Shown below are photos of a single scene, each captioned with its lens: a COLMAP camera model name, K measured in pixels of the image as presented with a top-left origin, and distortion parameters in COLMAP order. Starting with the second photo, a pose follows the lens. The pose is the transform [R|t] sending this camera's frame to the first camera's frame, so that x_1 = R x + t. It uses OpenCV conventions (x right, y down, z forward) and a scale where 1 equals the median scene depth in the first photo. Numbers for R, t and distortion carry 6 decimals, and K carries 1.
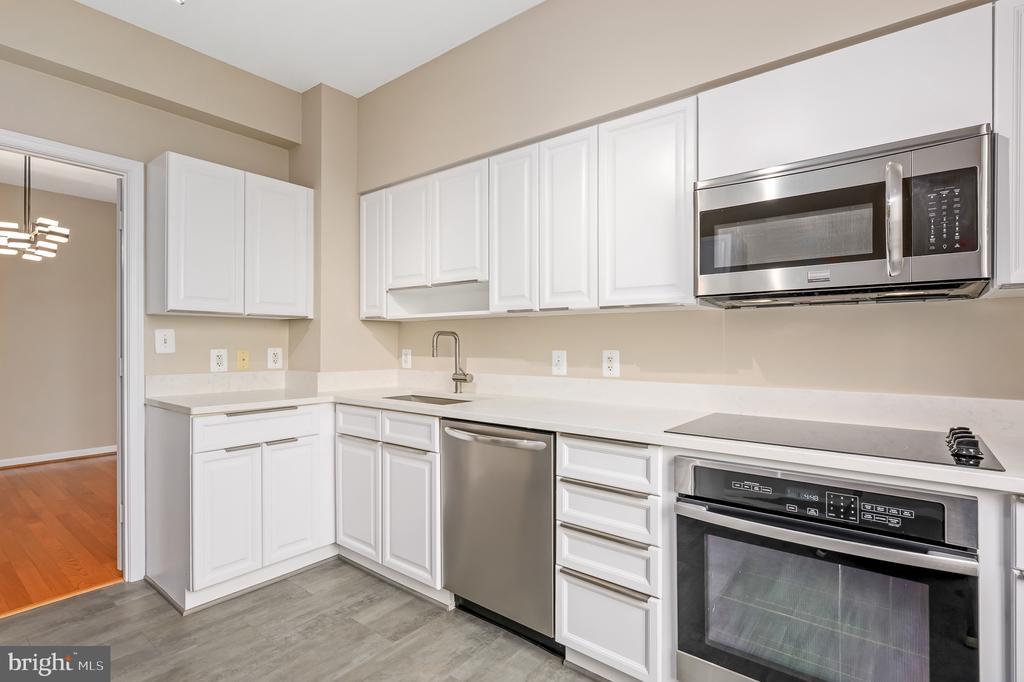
lens RADIAL K [[497.4, 0, 512.9], [0, 497.4, 344.2], [0, 0, 1]] dist [-0.001043, 0.000007]
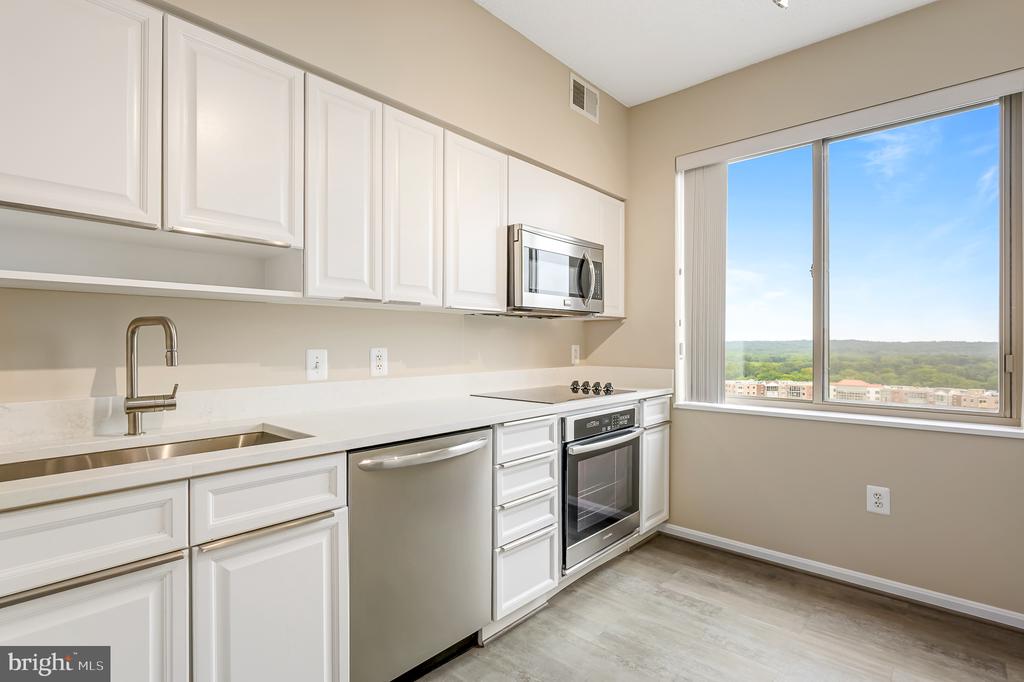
lens RADIAL K [[497.4, 0, 512.9], [0, 497.4, 344.2], [0, 0, 1]] dist [-0.001043, 0.000007]
pose [[0.065159, -0.004685, 0.997864, -0.767389], [0.002432, 0.999987, 0.004536, 0.001234], [-0.997872, 0.002131, 0.065170, 0.710400]]
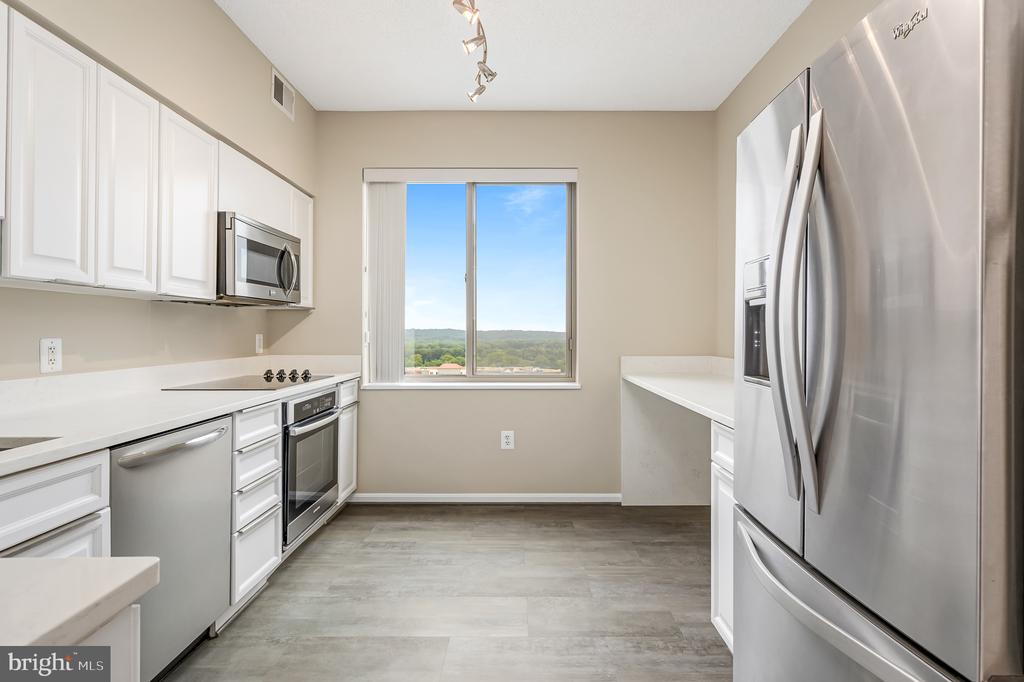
lens RADIAL K [[520.4, 0, 519.6], [0, 520.4, 333.4], [0, 0, 1]] dist [-0.002976, -0.000835]
pose [[-0.619554, -0.004476, 0.784941, -0.942953], [0.000804, 0.999980, 0.006337, -0.000519], [-0.784954, 0.004557, -0.619538, 0.965482]]
